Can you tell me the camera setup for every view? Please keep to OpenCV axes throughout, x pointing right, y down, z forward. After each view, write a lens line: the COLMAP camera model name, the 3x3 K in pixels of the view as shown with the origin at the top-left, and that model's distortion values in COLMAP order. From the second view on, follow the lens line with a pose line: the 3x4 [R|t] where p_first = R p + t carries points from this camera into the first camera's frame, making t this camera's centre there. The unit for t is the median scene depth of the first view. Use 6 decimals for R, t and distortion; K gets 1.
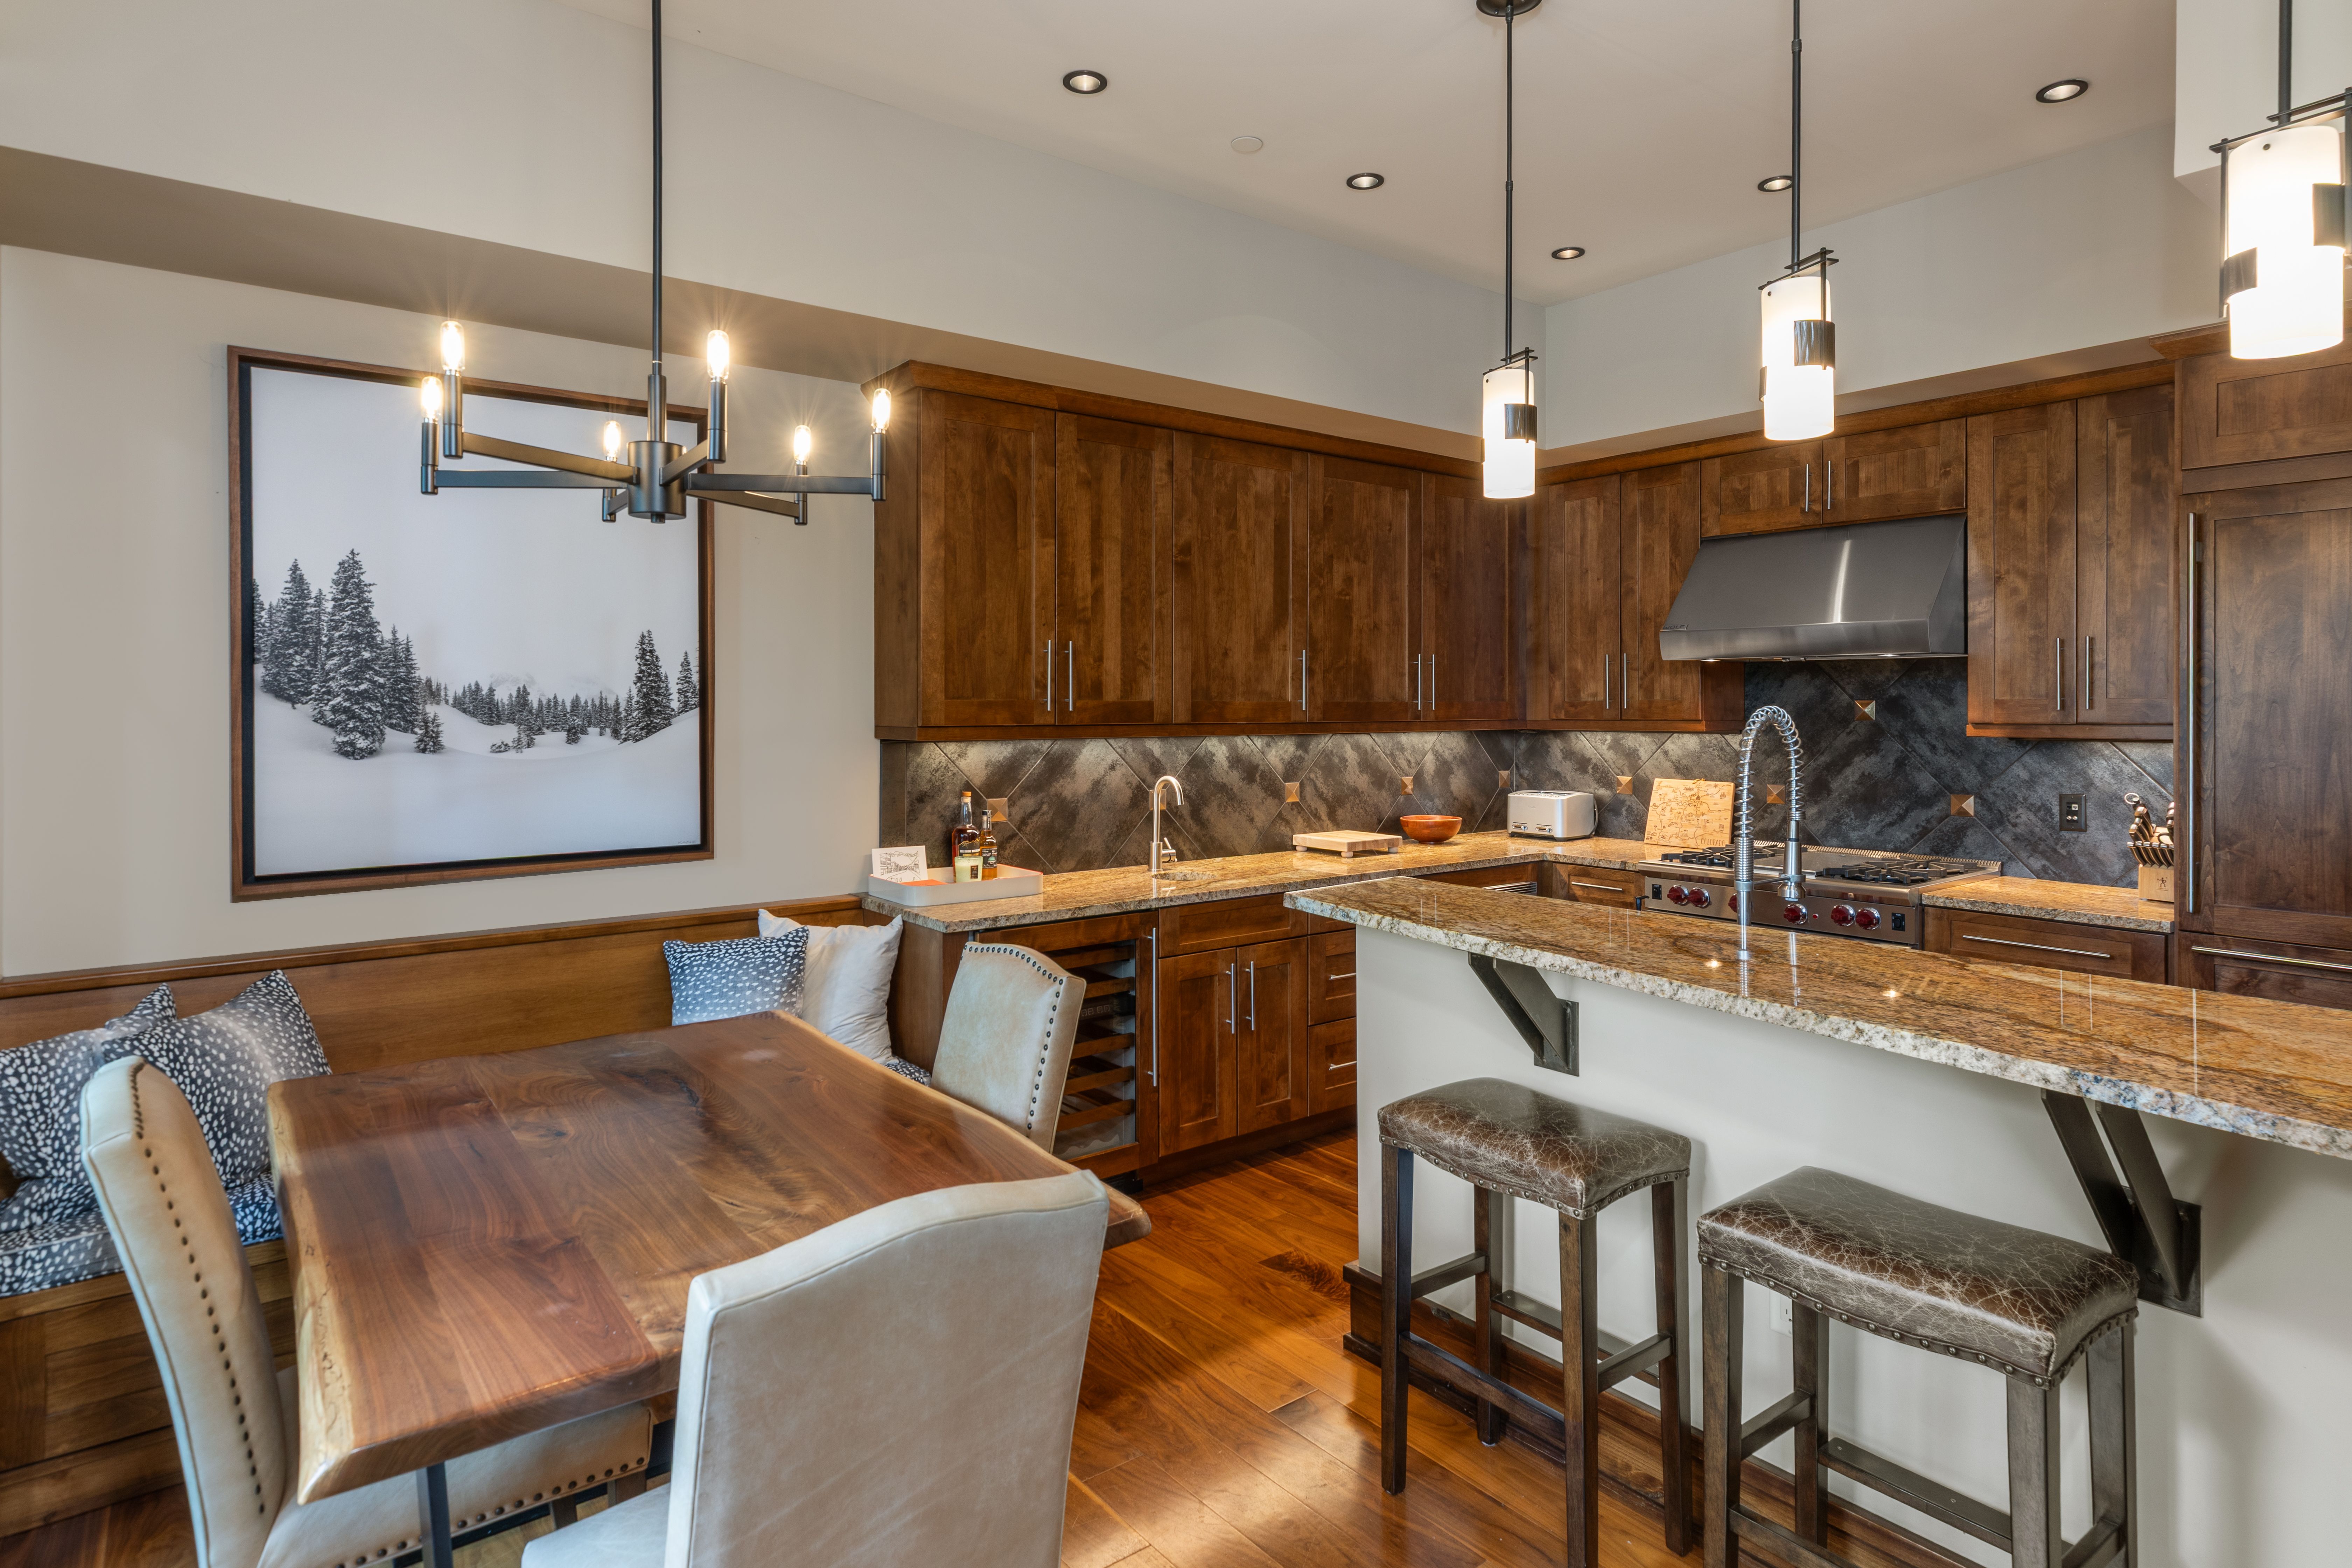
lens RADIAL K [[1269.6, 0, 1203.0], [0, 1269.6, 706.3], [0, 0, 1]] dist [0.001758, 0.000395]
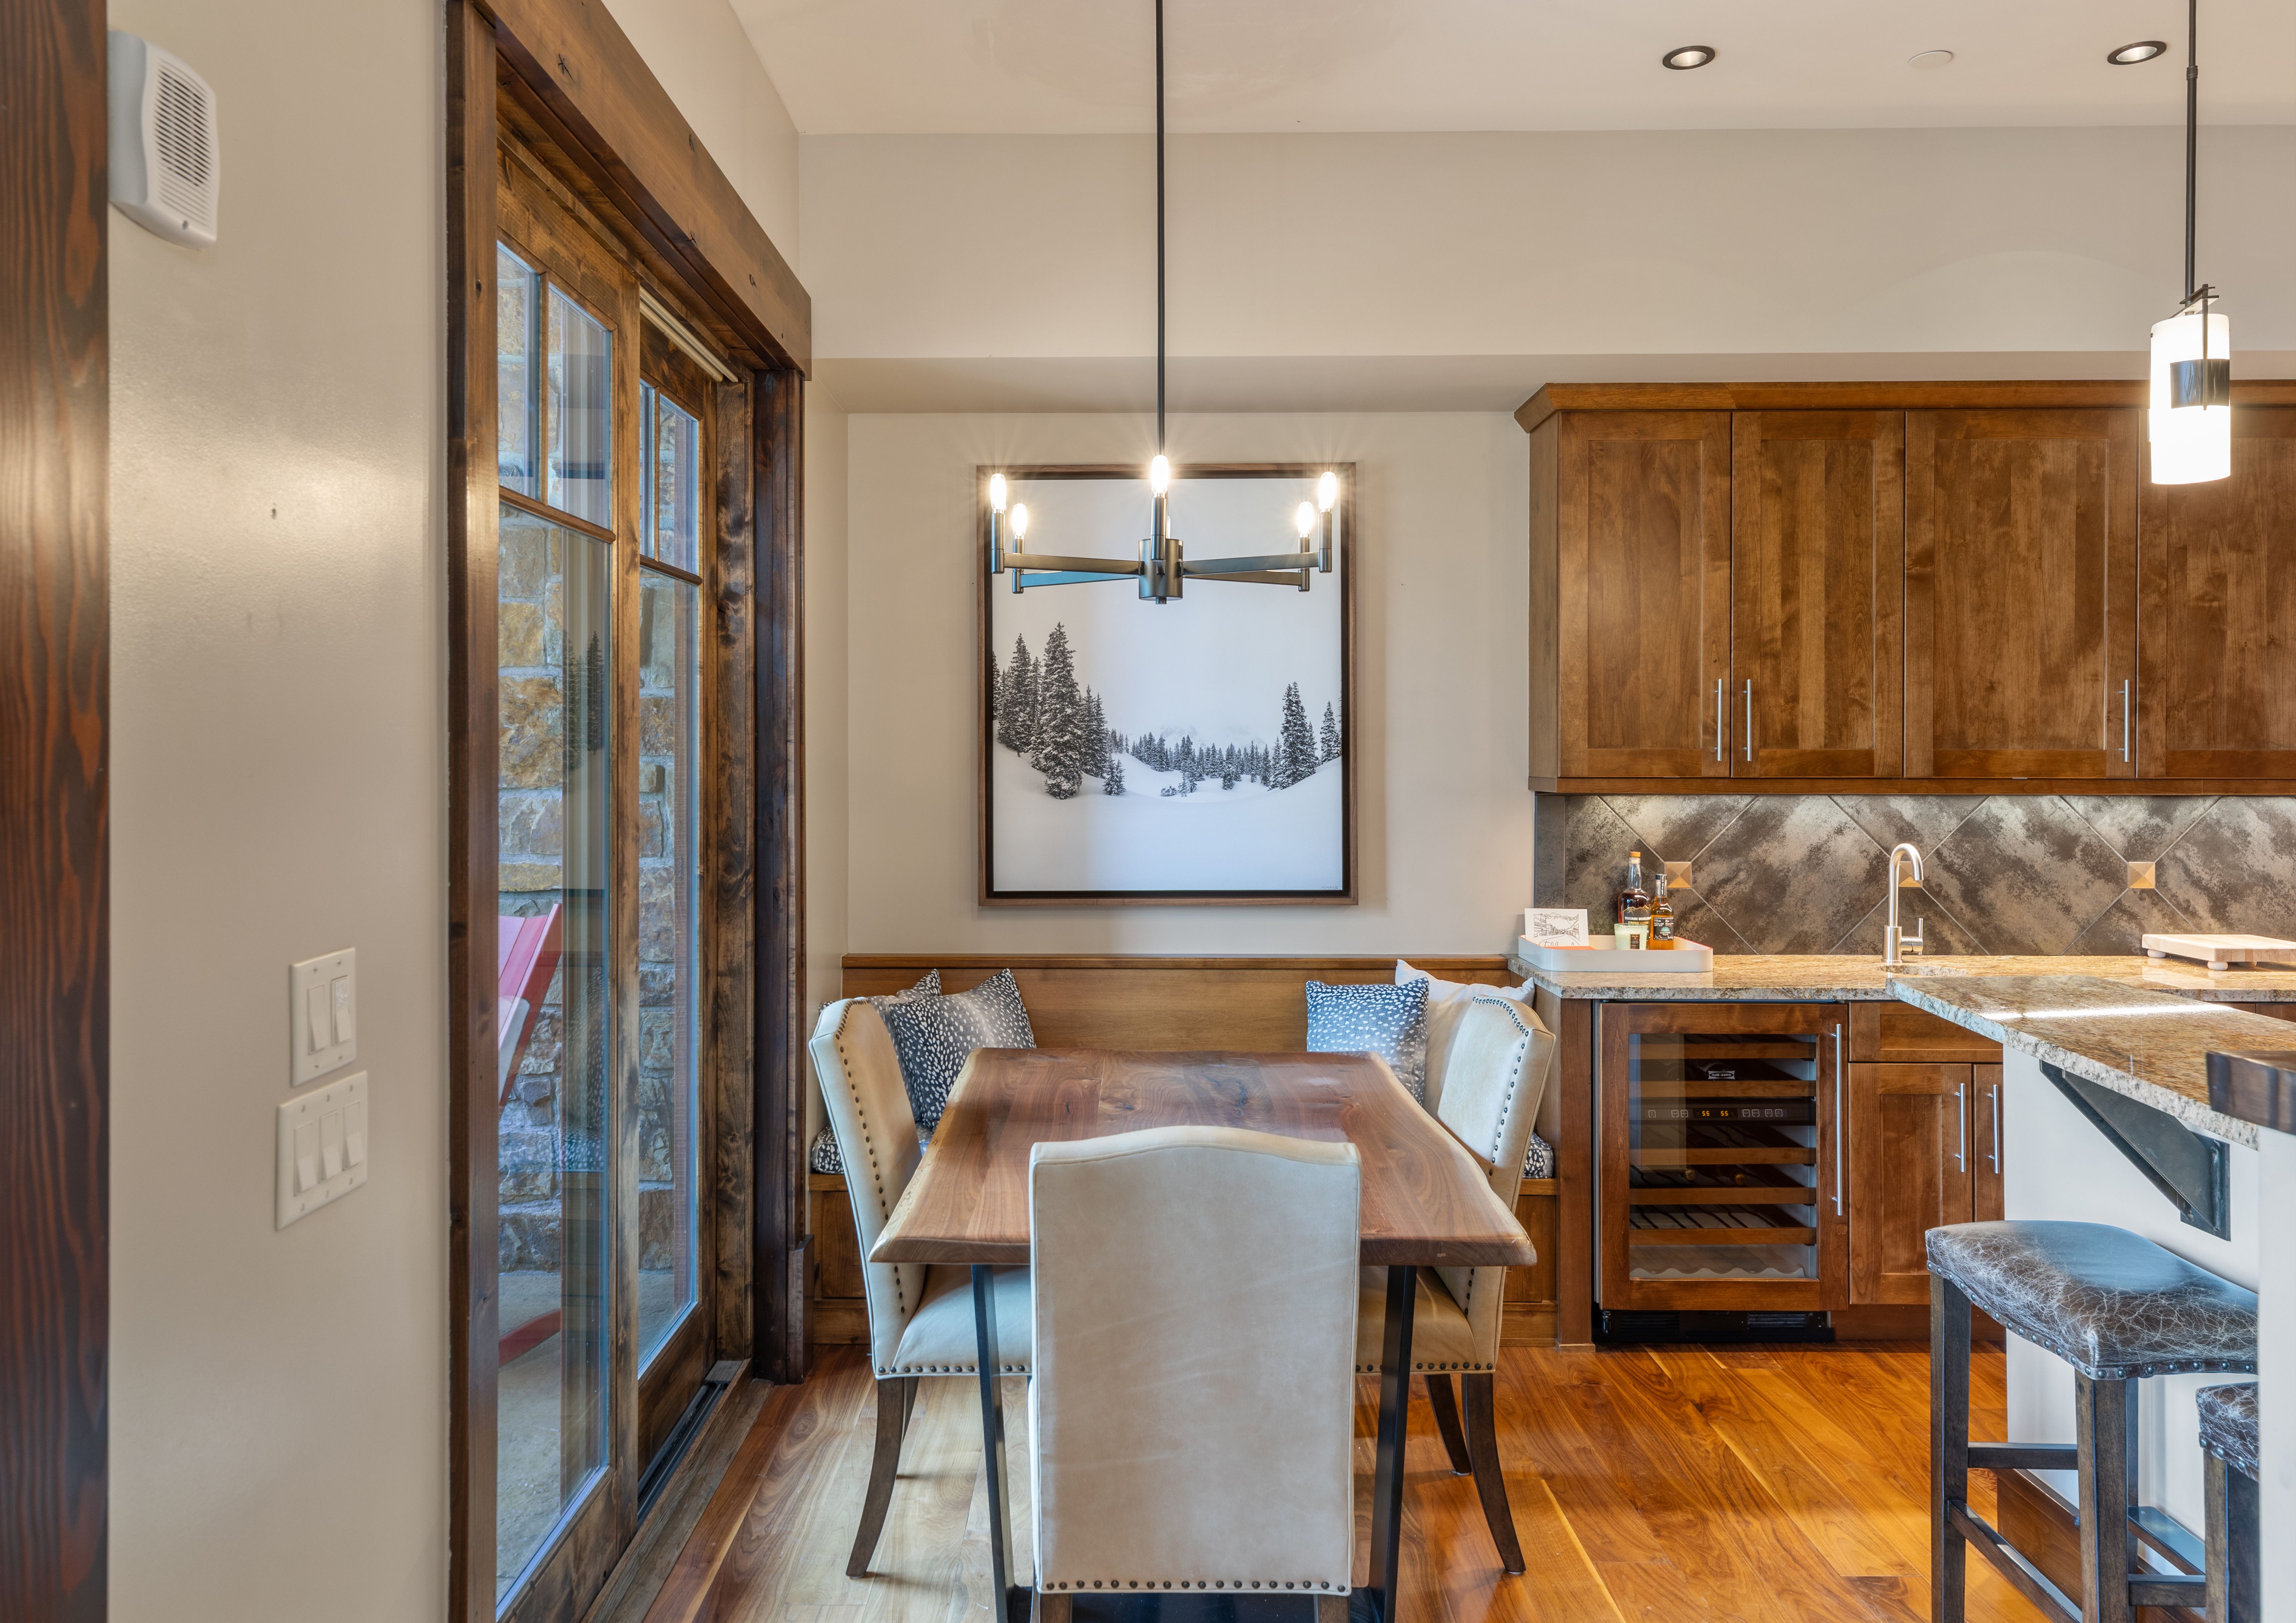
lens RADIAL K [[1611.6, 0, 1102.6], [0, 1611.6, 758.4], [0, 0, 1]] dist [0.012365, -0.002766]
pose [[0.778750, 0.002990, -0.627327, 0.245826], [-0.002128, 0.999995, 0.002124, 0.000368], [0.627331, -0.000319, 0.778753, -0.119255]]
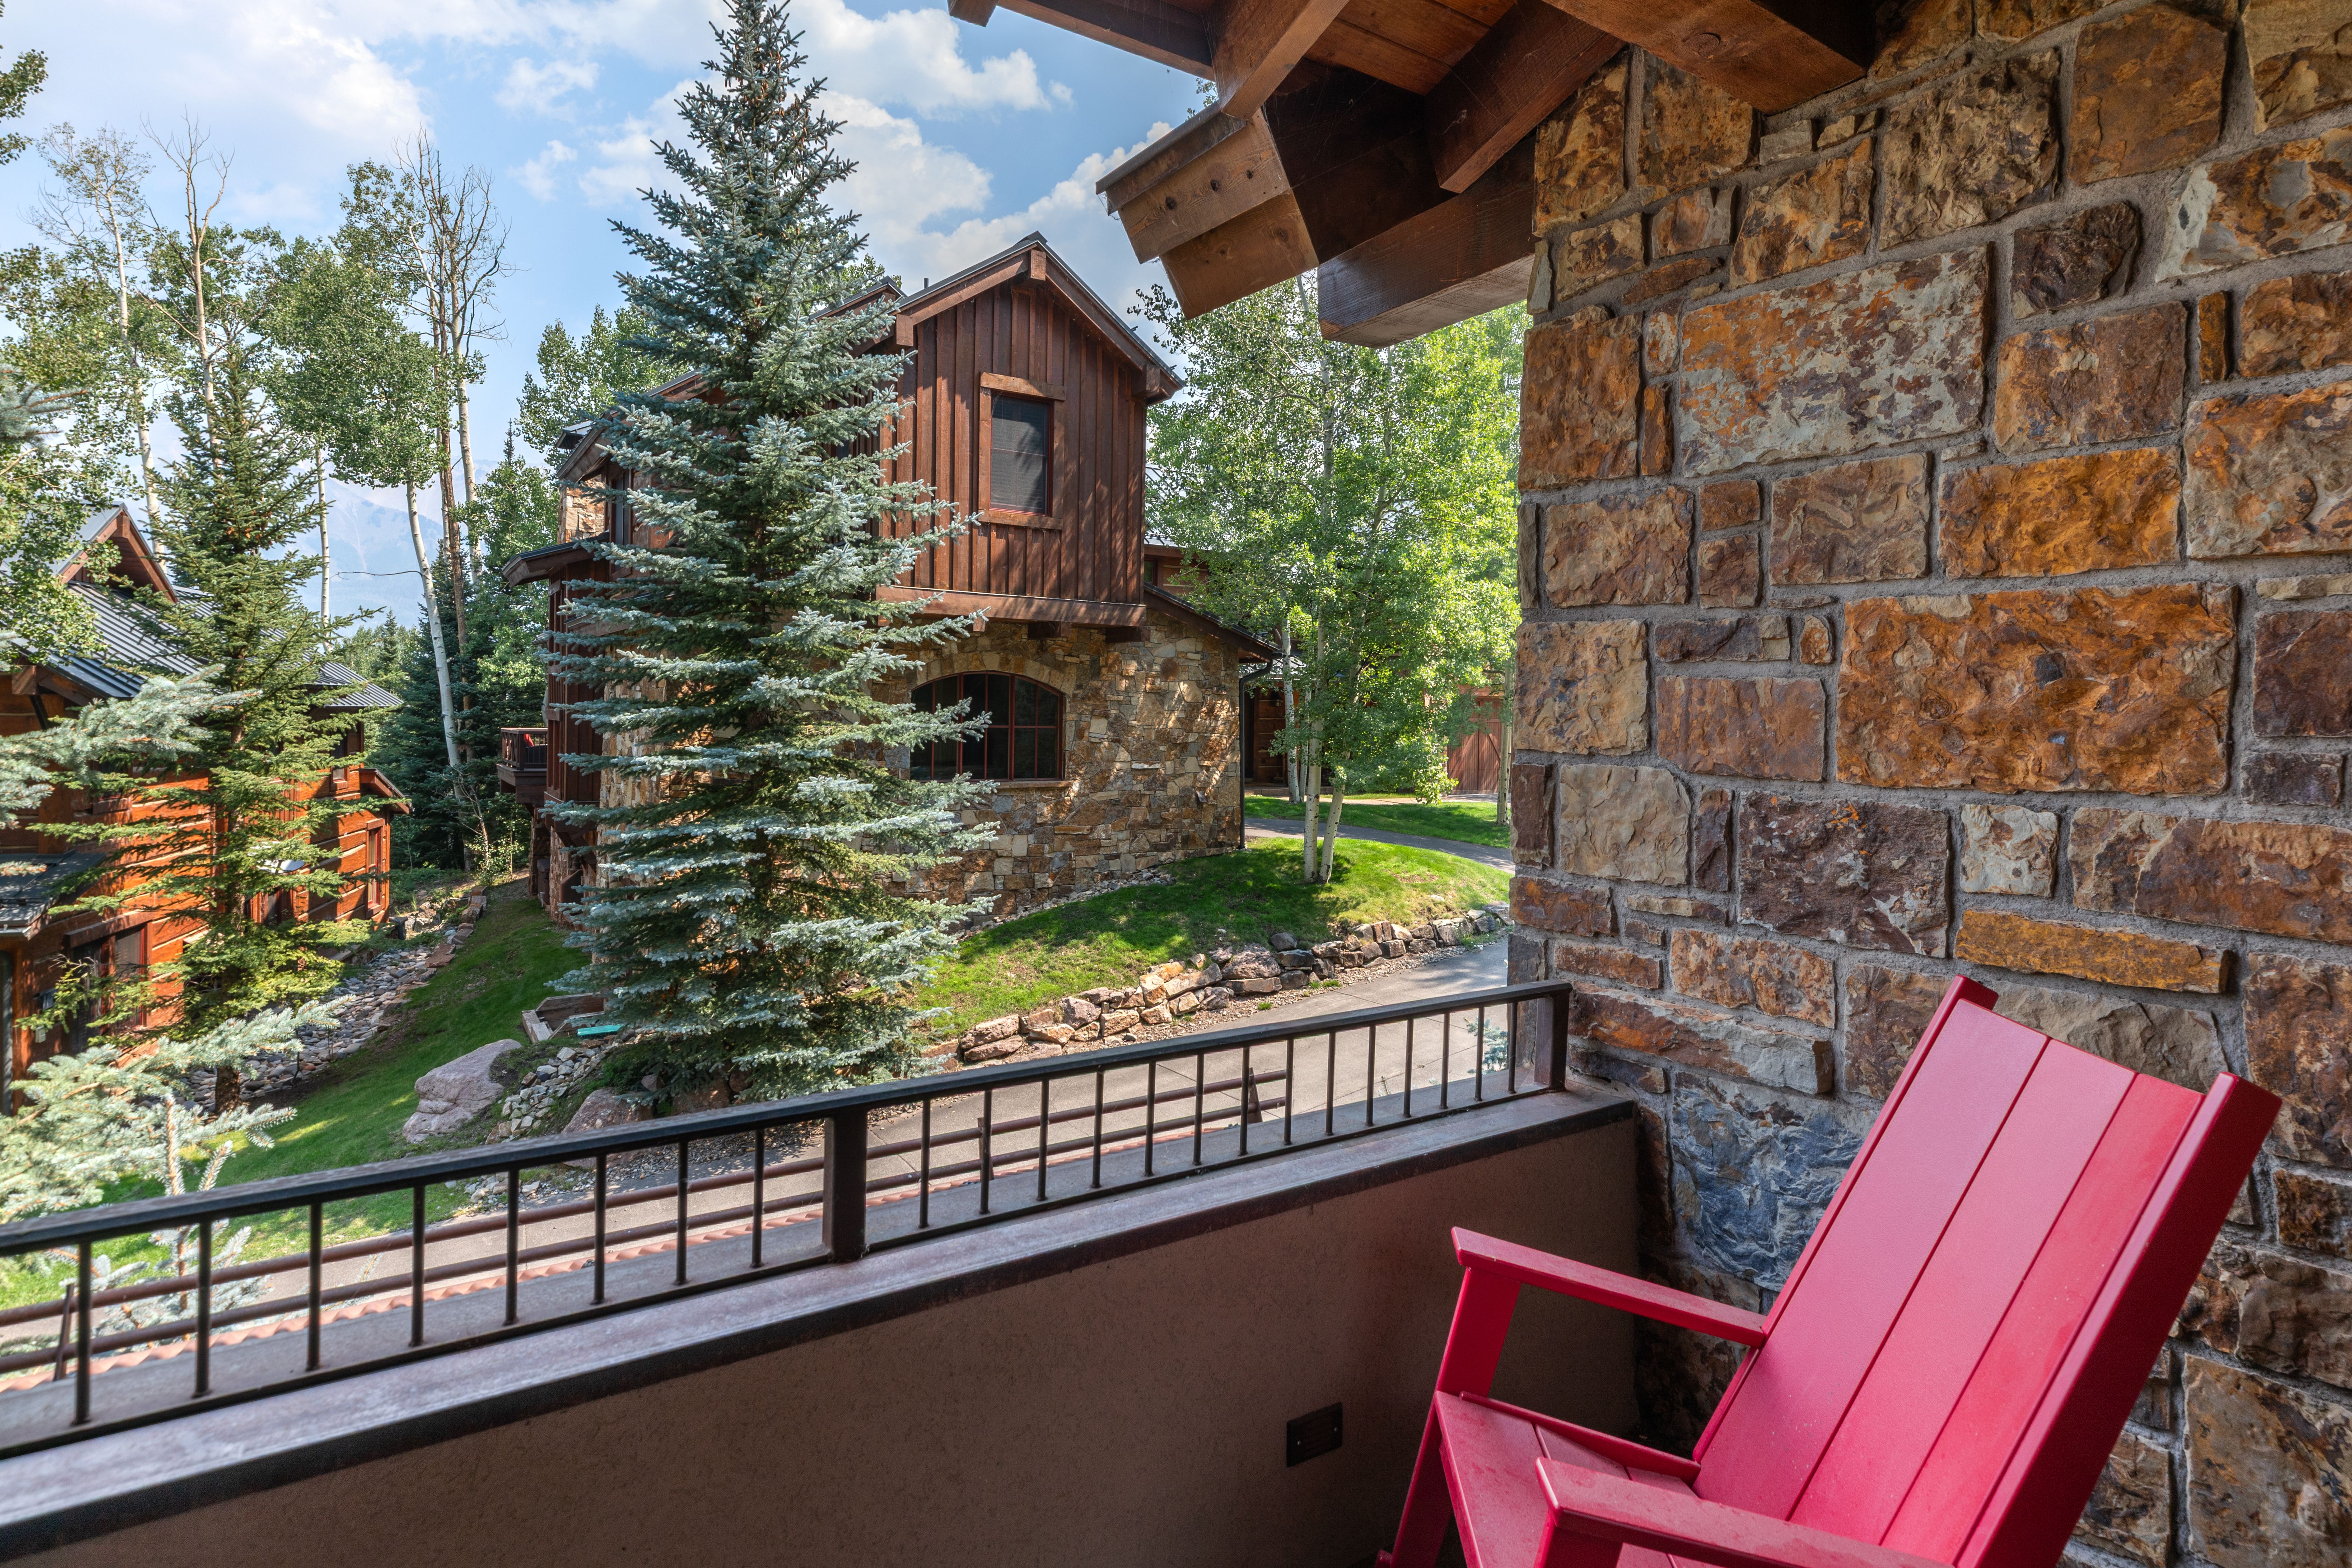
lens RADIAL K [[1244.4, 0, 1196.6], [0, 1244.4, 733.0], [0, 0, 1]] dist [0.012600, 0.000314]
pose [[-0.075051, 0.015270, -0.997063, -0.323781], [-0.019318, 0.999673, 0.016764, 0.000555], [0.996993, 0.020519, -0.074731, 0.217179]]
